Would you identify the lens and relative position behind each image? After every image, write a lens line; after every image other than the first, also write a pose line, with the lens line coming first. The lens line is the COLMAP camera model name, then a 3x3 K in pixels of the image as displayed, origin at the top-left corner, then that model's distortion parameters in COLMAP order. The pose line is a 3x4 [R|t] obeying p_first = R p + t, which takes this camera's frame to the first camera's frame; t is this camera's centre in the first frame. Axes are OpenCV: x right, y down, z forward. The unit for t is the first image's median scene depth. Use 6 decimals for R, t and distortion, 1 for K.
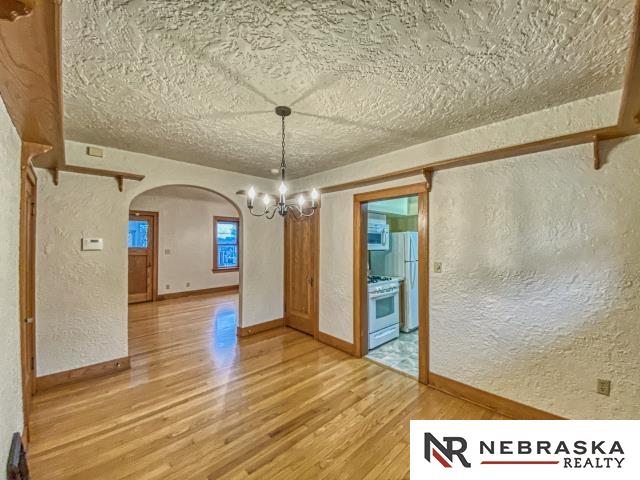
lens RADIAL K [[258.7, 0, 317.3], [0, 258.7, 240.2], [0, 0, 1]] dist [0.036645, -0.029218]
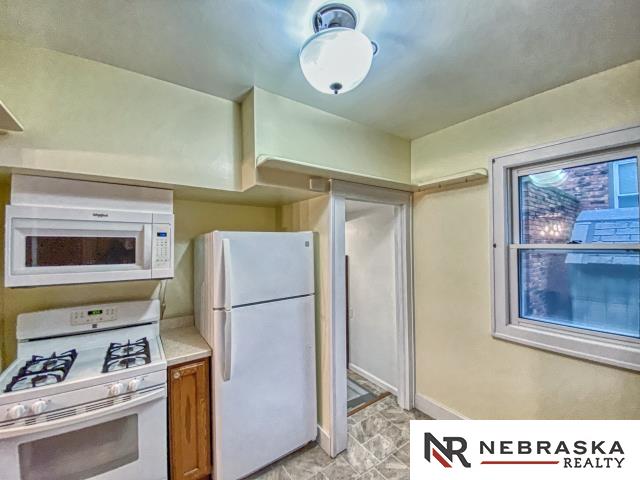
lens RADIAL K [[263.6, 0, 320.0], [0, 263.6, 240.0], [0, 0, 1]] dist [0.027302, -0.017974]
pose [[0.988428, -0.006914, -0.151534, 0.809067], [0.006881, 0.999976, -0.000739, -0.027193], [0.151535, -0.000313, 0.988452, 0.917075]]
